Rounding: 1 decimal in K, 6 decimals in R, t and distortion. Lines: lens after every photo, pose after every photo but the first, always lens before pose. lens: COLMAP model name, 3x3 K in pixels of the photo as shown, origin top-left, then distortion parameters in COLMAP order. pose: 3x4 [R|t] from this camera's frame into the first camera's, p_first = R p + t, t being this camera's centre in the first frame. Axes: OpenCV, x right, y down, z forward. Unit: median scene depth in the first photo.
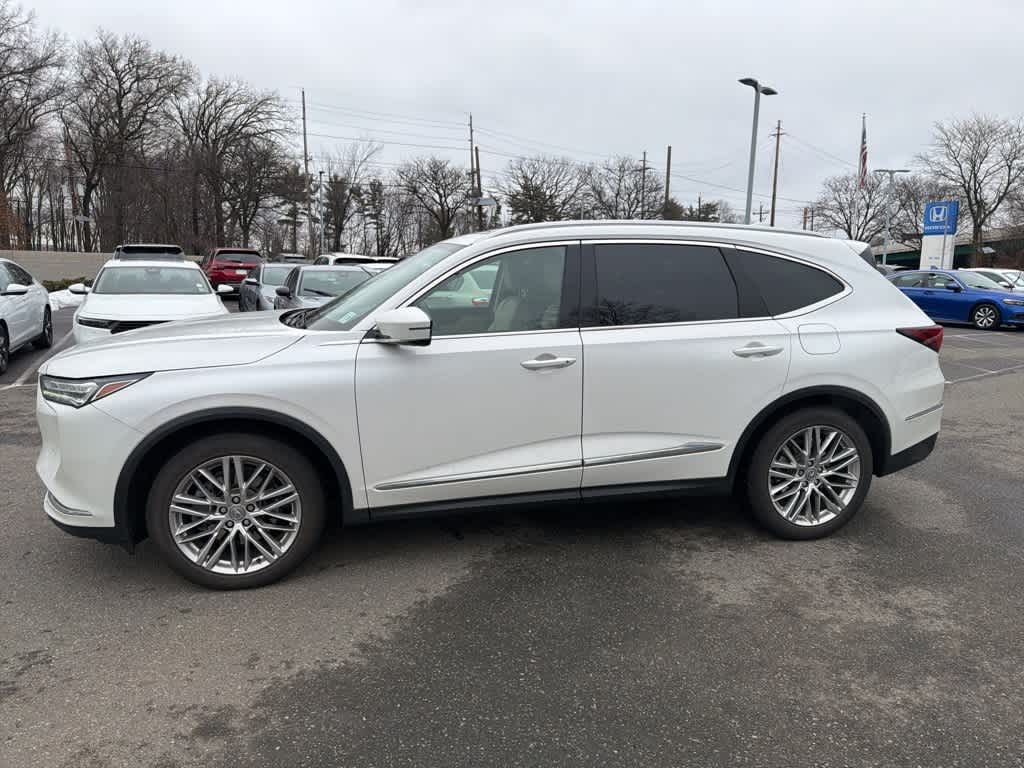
lens RADIAL K [[721.3, 0, 507.8], [0, 721.3, 380.2], [0, 0, 1]] dist [0.027706, -0.040218]
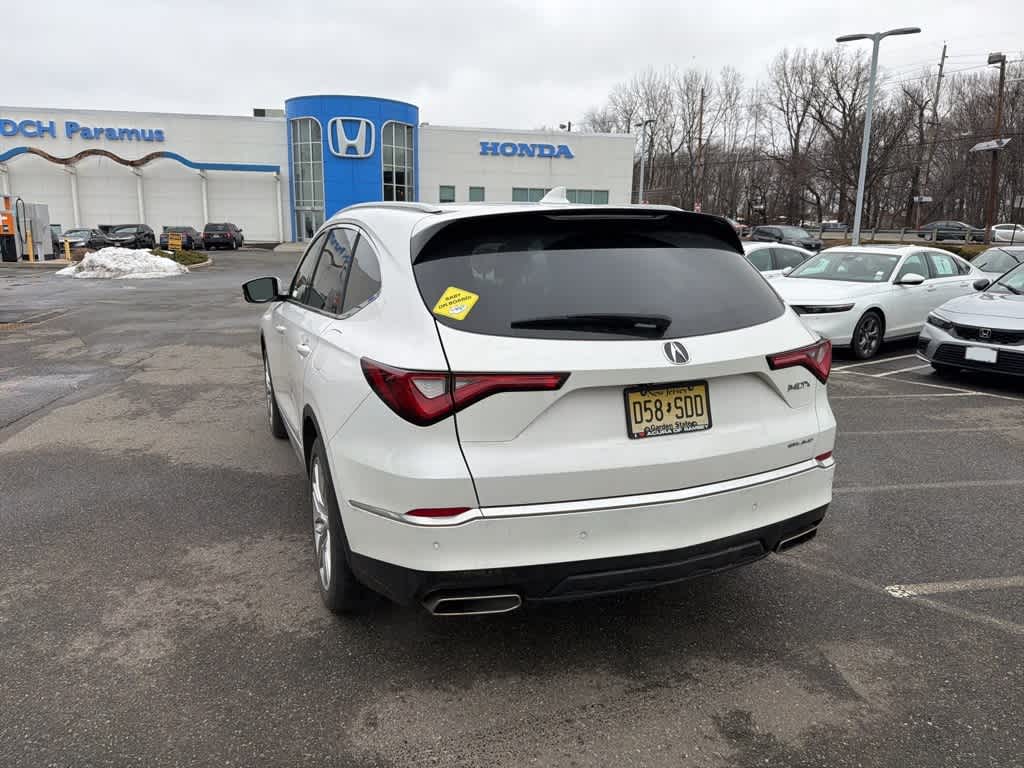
lens RADIAL K [[721.3, 0, 506.8], [0, 721.3, 383.2], [0, 0, 1]] dist [0.027706, -0.040218]
pose [[0.157189, 0.184314, -0.970216, 1.188809], [-0.161483, 0.974004, 0.158871, -0.172141], [0.974277, 0.131701, 0.182866, 1.034873]]
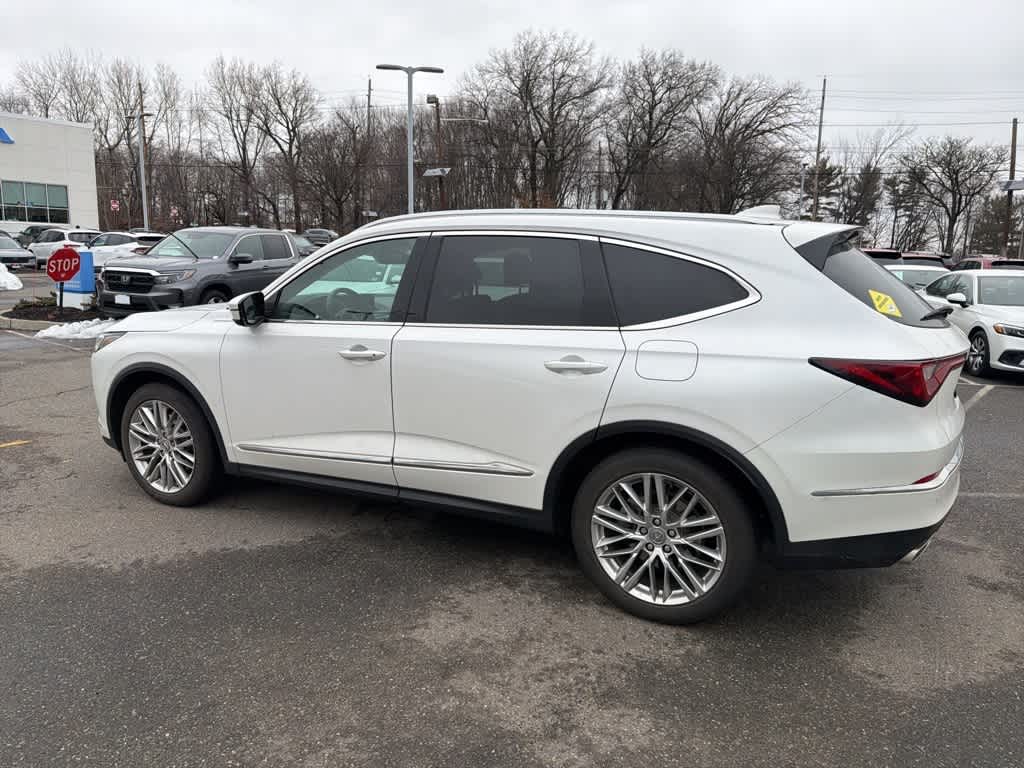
lens RADIAL K [[721.3, 0, 506.3], [0, 721.3, 384.1], [0, 0, 1]] dist [0.027706, -0.040218]
pose [[0.773432, 0.117554, -0.622884, 0.757046], [-0.111742, 0.992550, 0.048570, -0.049133], [0.623953, 0.032037, 0.780805, 0.303636]]
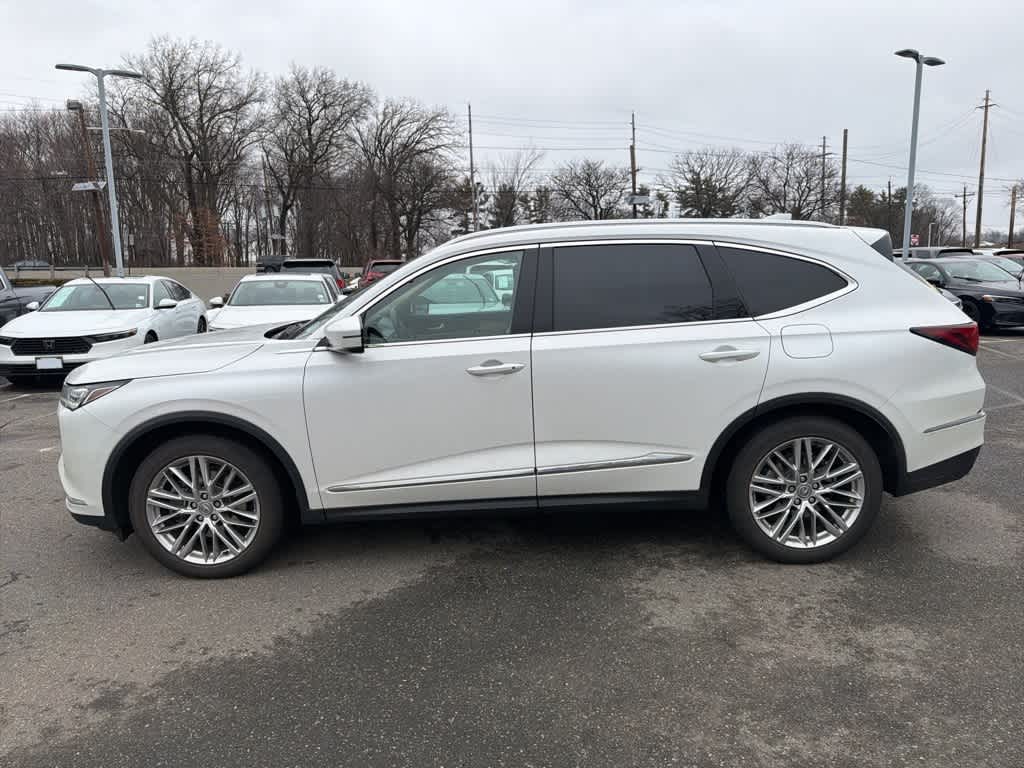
lens RADIAL K [[721.3, 0, 506.8], [0, 721.3, 375.9], [0, 0, 1]] dist [0.027706, -0.040218]
pose [[0.972659, -0.001693, -0.232231, 0.270444], [-0.000223, 0.999966, -0.008224, -0.006087], [0.232237, 0.008051, 0.972626, 0.035396]]
